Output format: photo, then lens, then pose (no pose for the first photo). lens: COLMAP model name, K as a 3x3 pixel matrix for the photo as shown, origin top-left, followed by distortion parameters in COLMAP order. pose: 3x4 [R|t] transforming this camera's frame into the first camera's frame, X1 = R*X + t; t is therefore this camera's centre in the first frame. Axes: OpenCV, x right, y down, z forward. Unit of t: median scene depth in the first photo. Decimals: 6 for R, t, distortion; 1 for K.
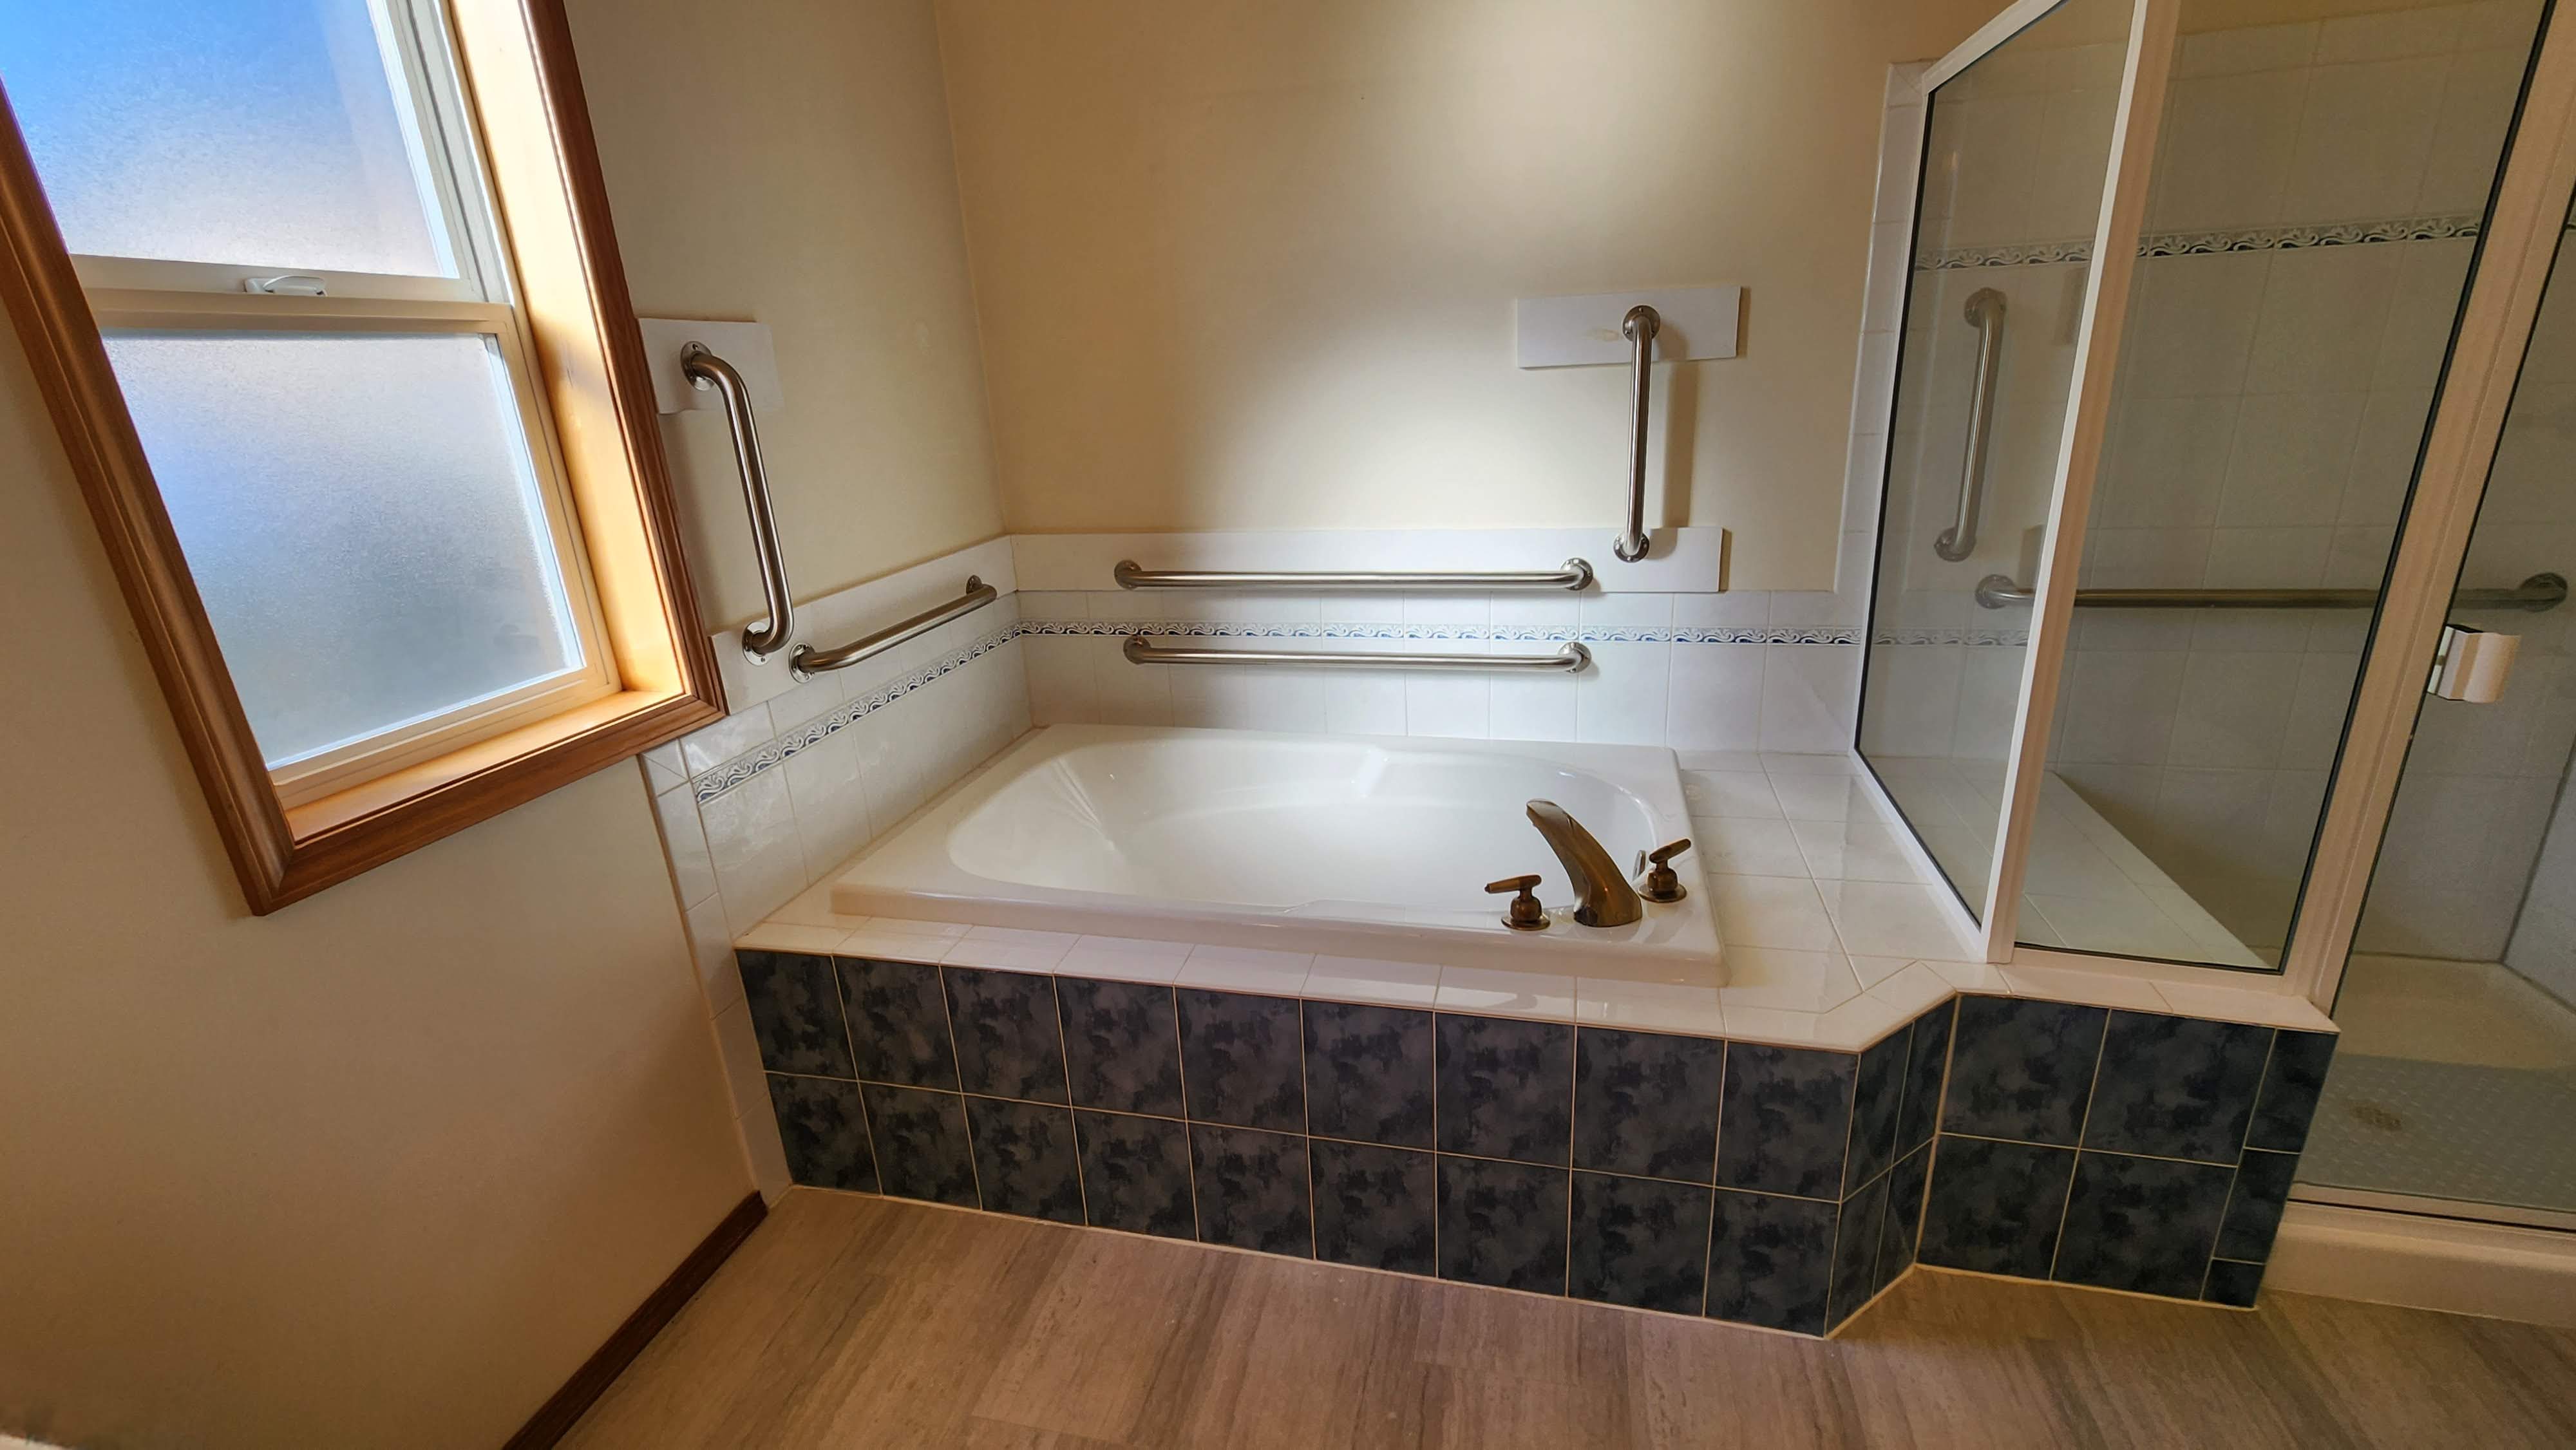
lens RADIAL K [[1058.2, 0, 1291.0], [0, 1058.2, 729.3], [0, 0, 1]] dist [-0.001307, -0.000630]
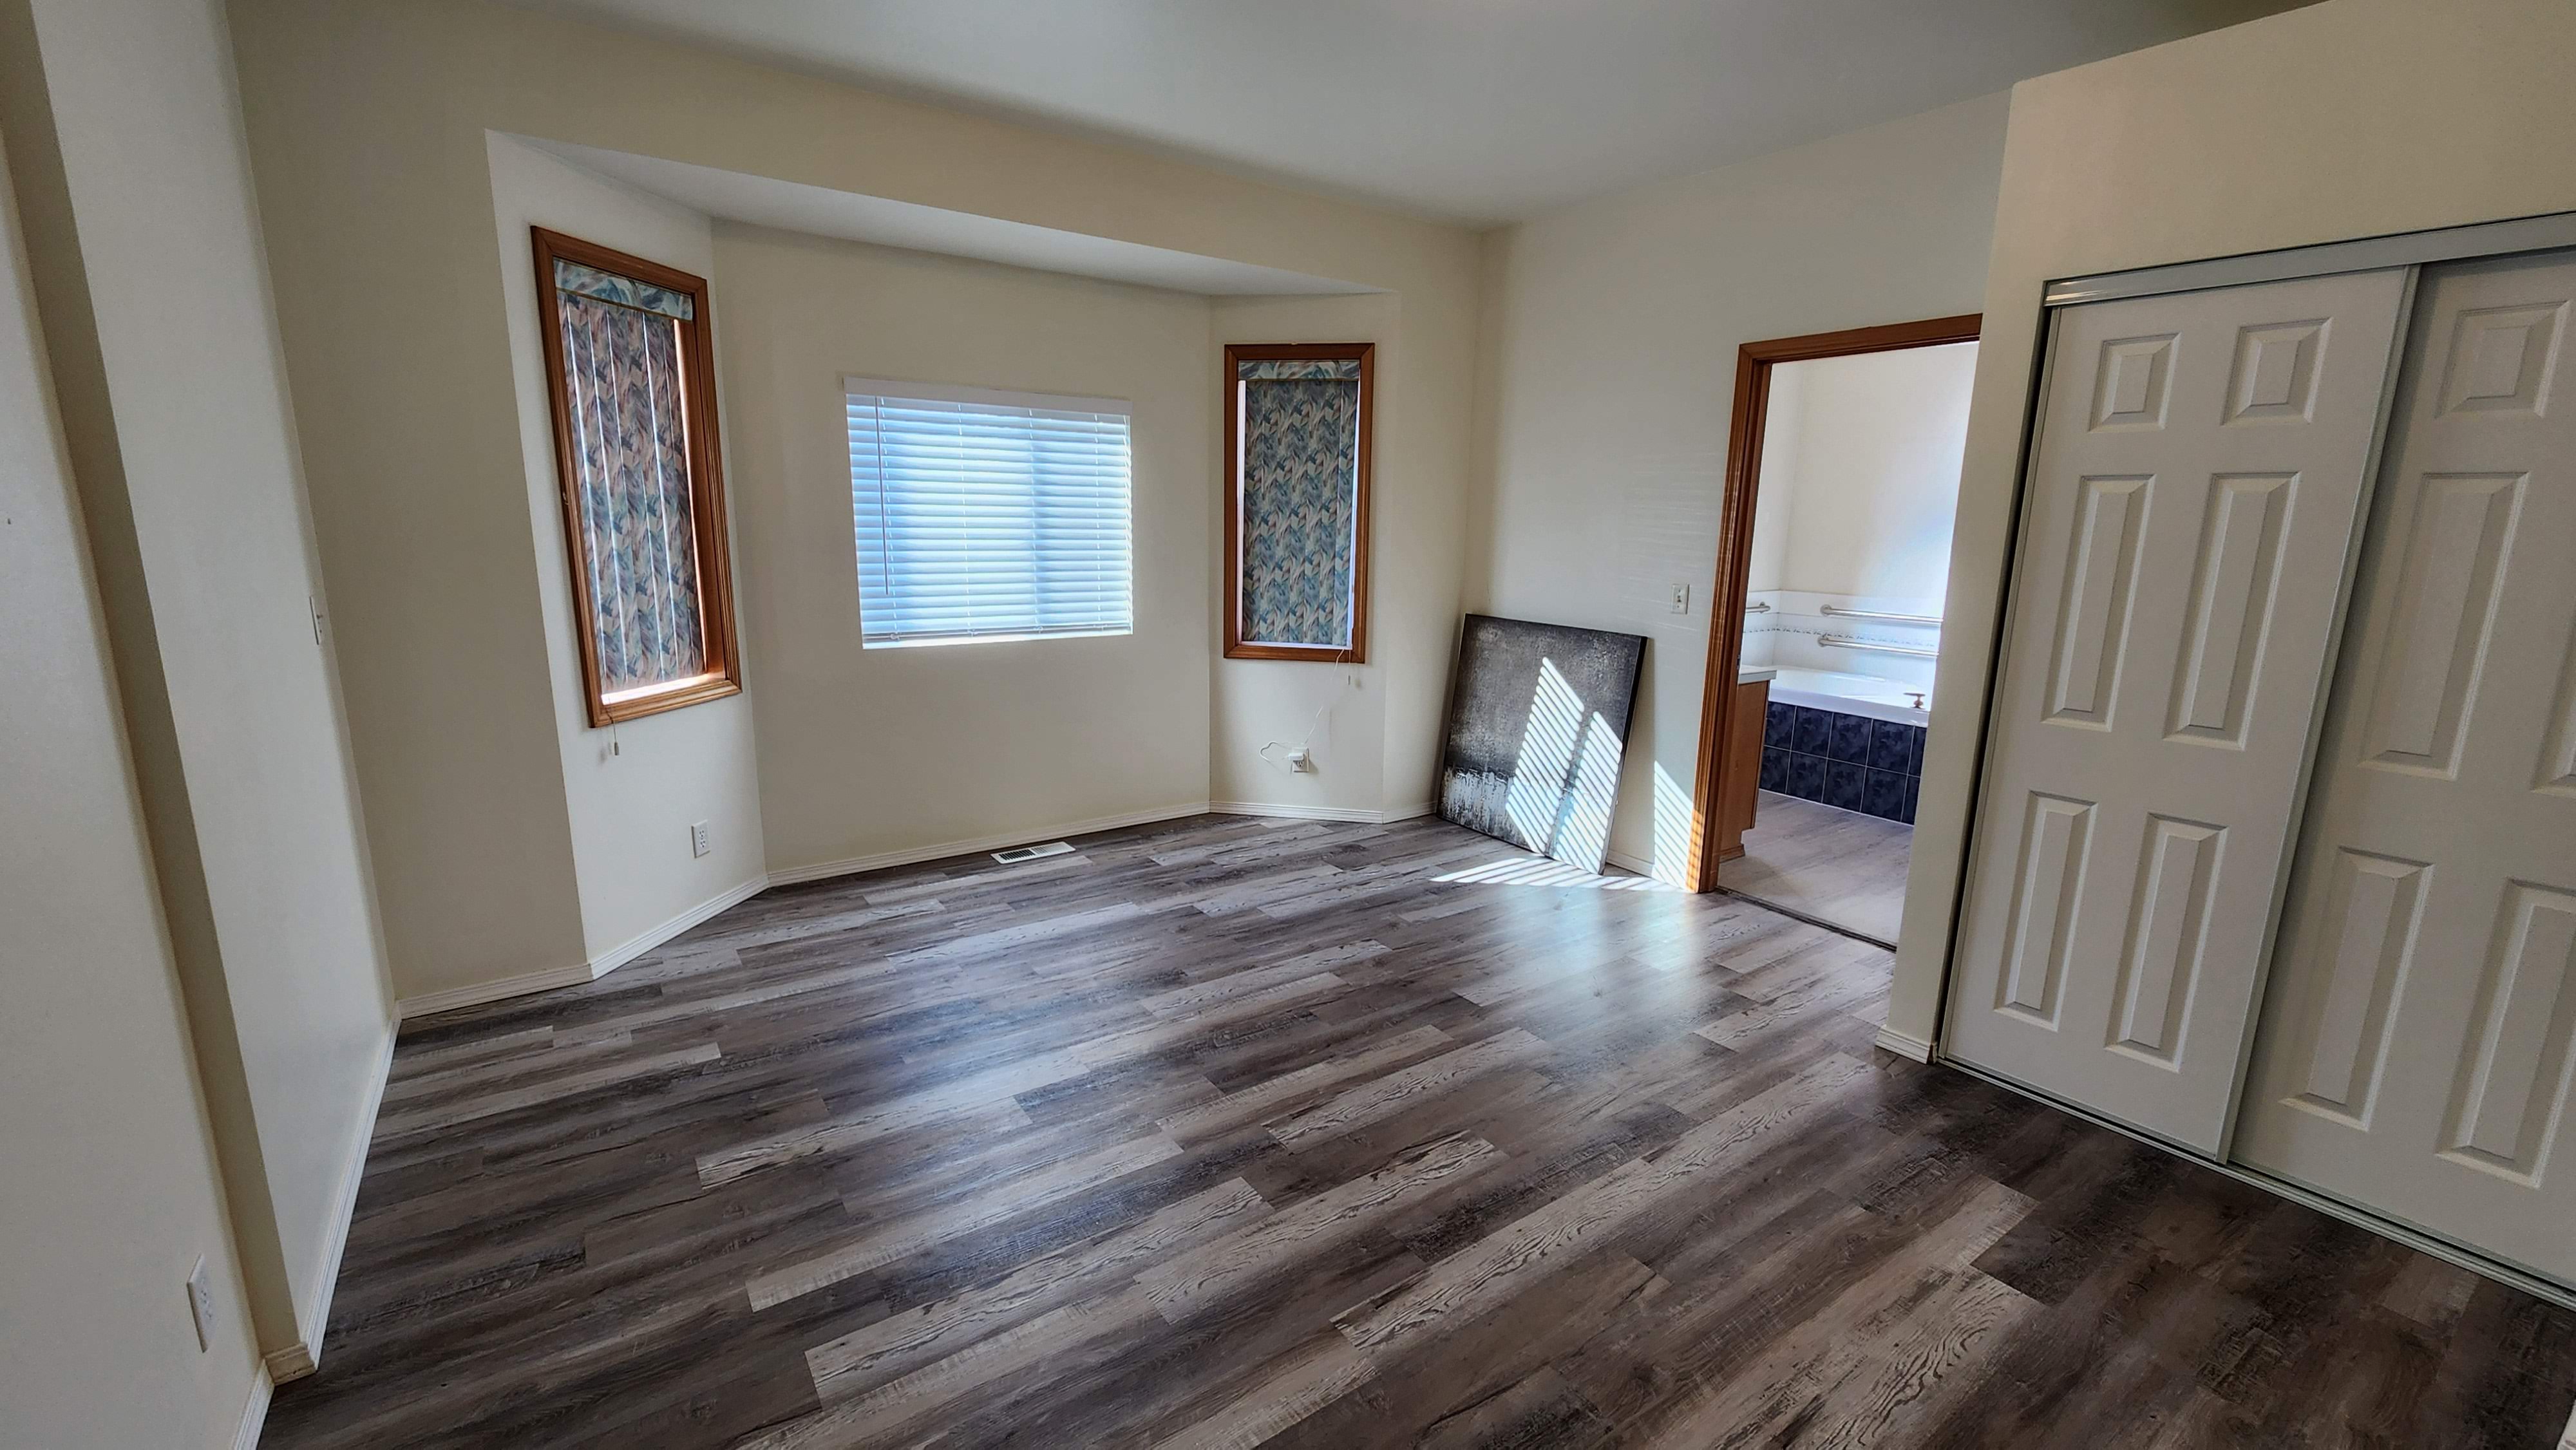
lens RADIAL K [[1058.2, 0, 1291.0], [0, 1058.2, 729.3], [0, 0, 1]] dist [-0.001307, -0.000630]
pose [[0.756006, 0.192599, -0.625588, 0.793669], [-0.265049, 0.963948, -0.023535, 0.810482], [0.598502, 0.183604, 0.779798, -2.588435]]
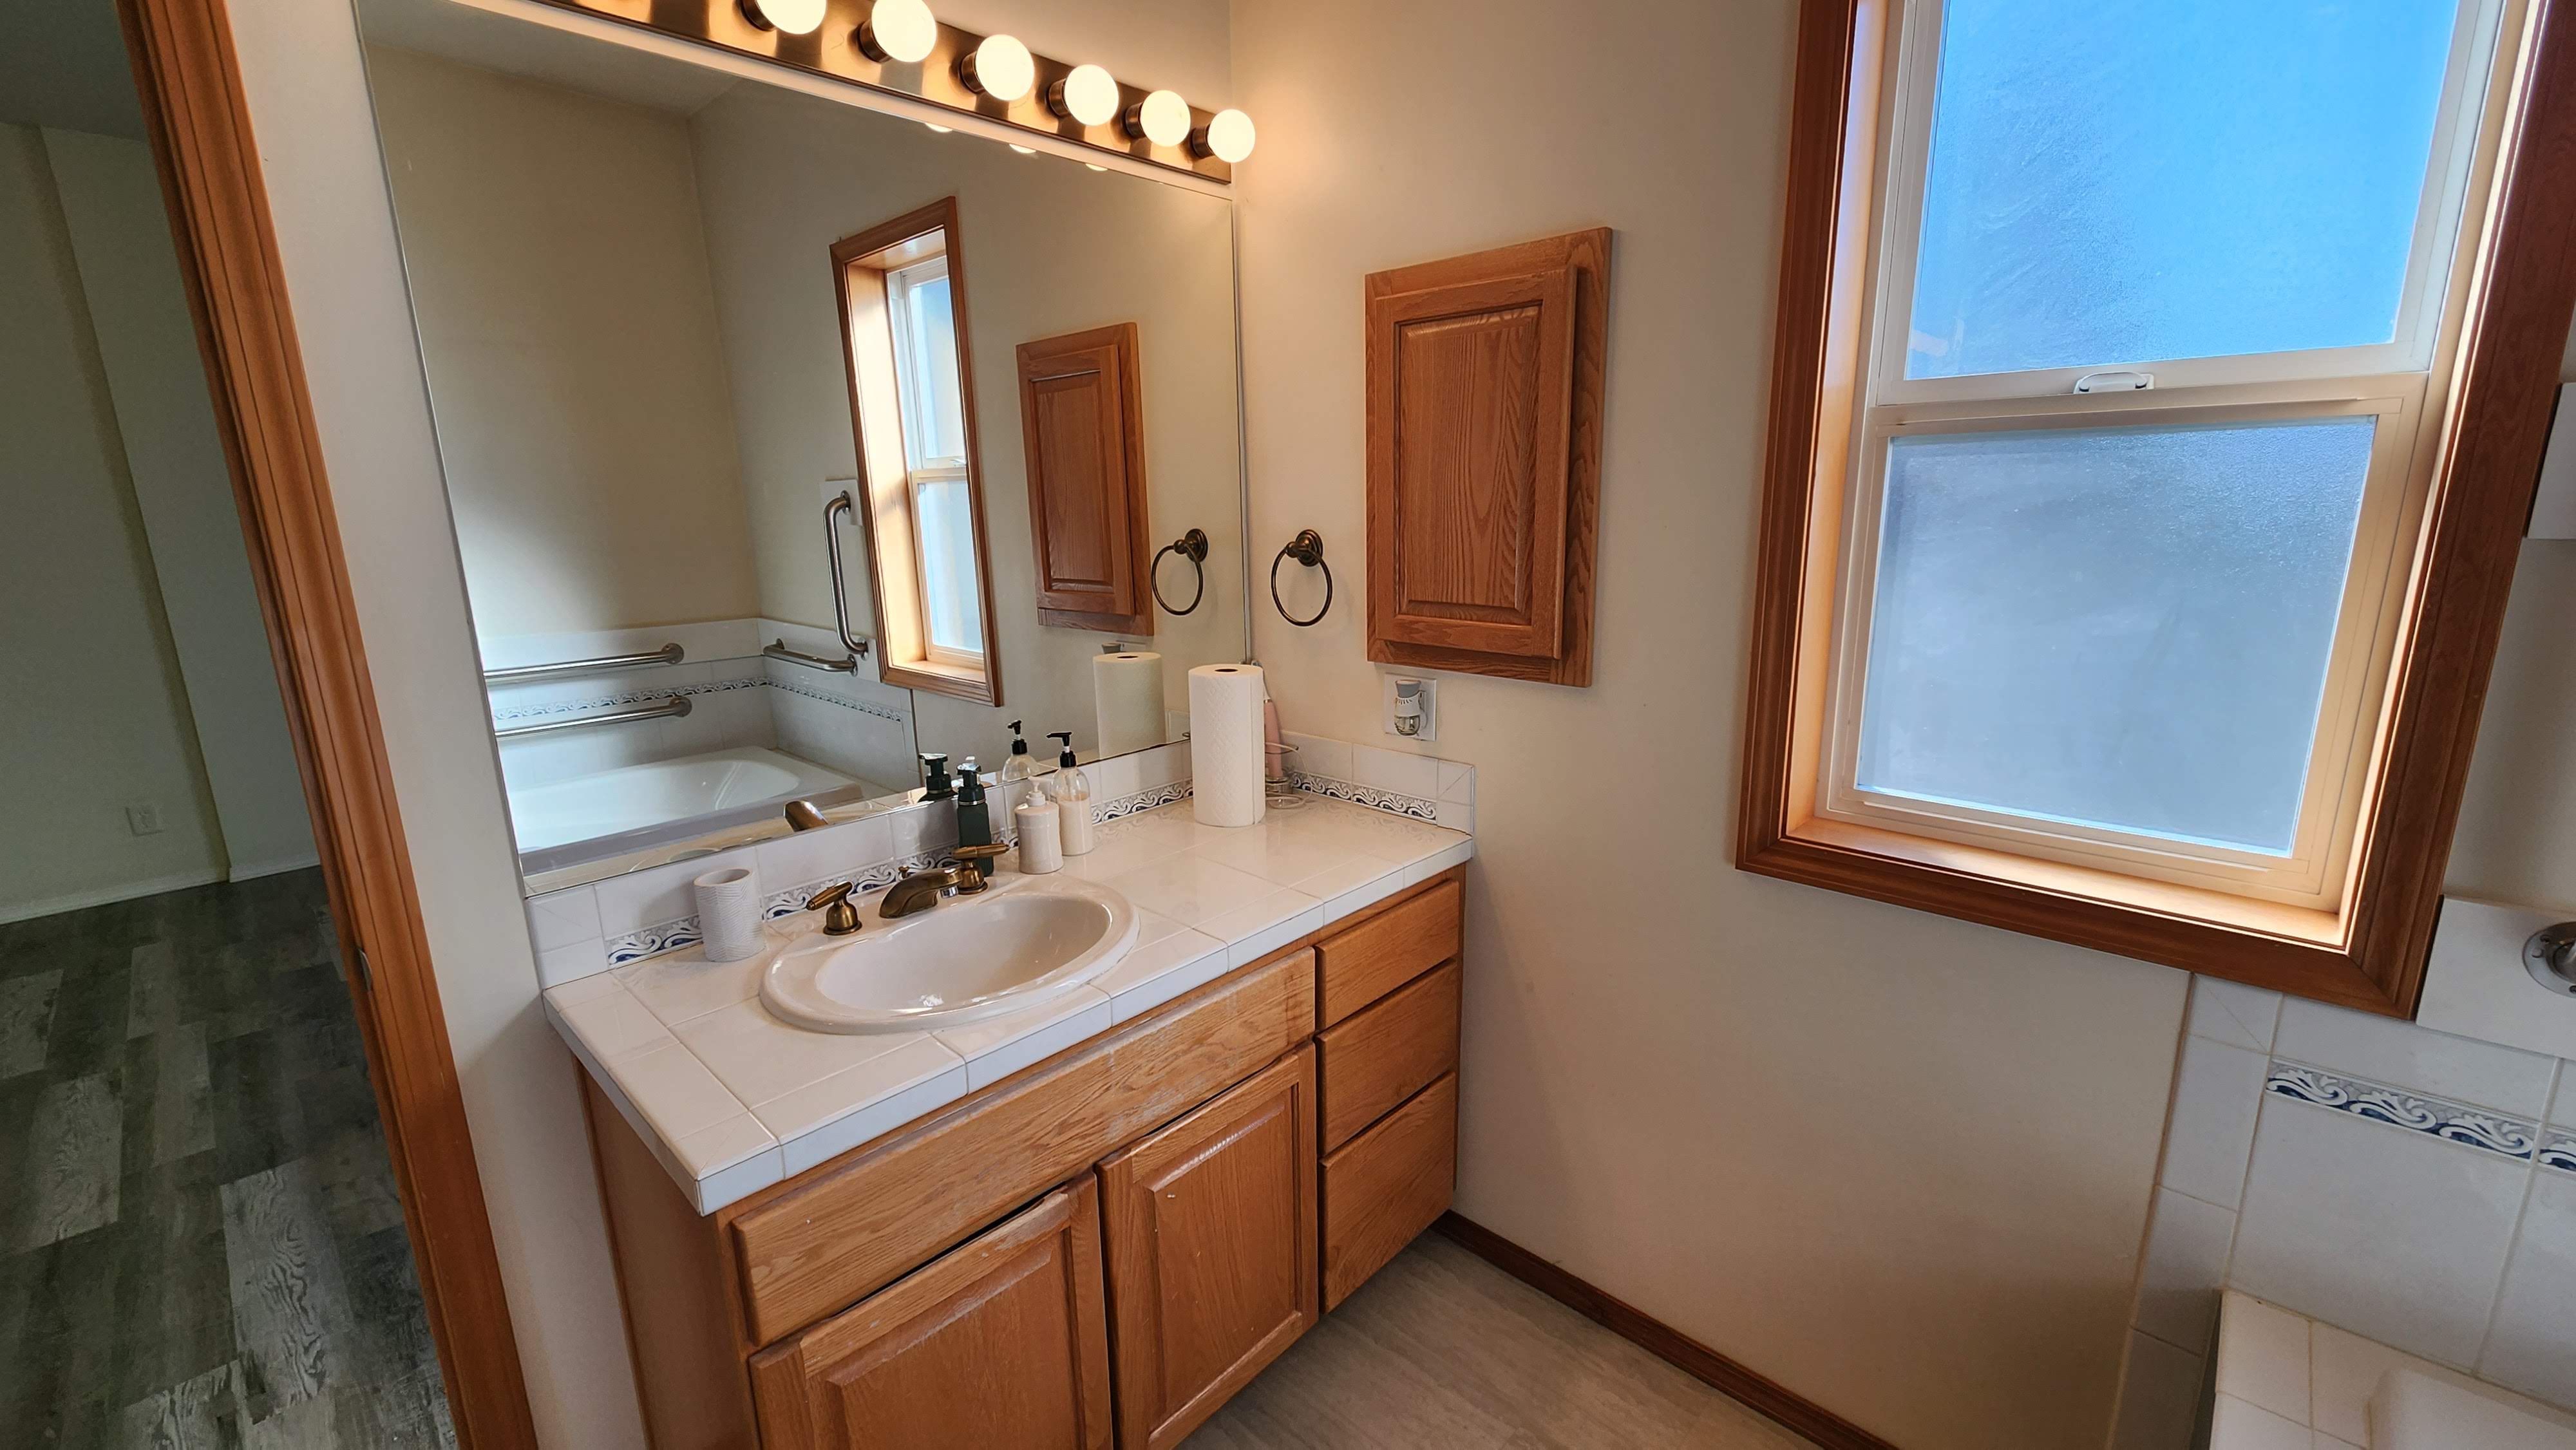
lens RADIAL K [[1058.2, 0, 1291.0], [0, 1058.2, 729.3], [0, 0, 1]] dist [-0.001307, -0.000630]
pose [[-0.482788, 0.251625, -0.838809, 0.276189], [-0.247333, 0.879659, 0.406235, -0.274836], [0.840085, 0.403590, -0.362454, 0.666649]]
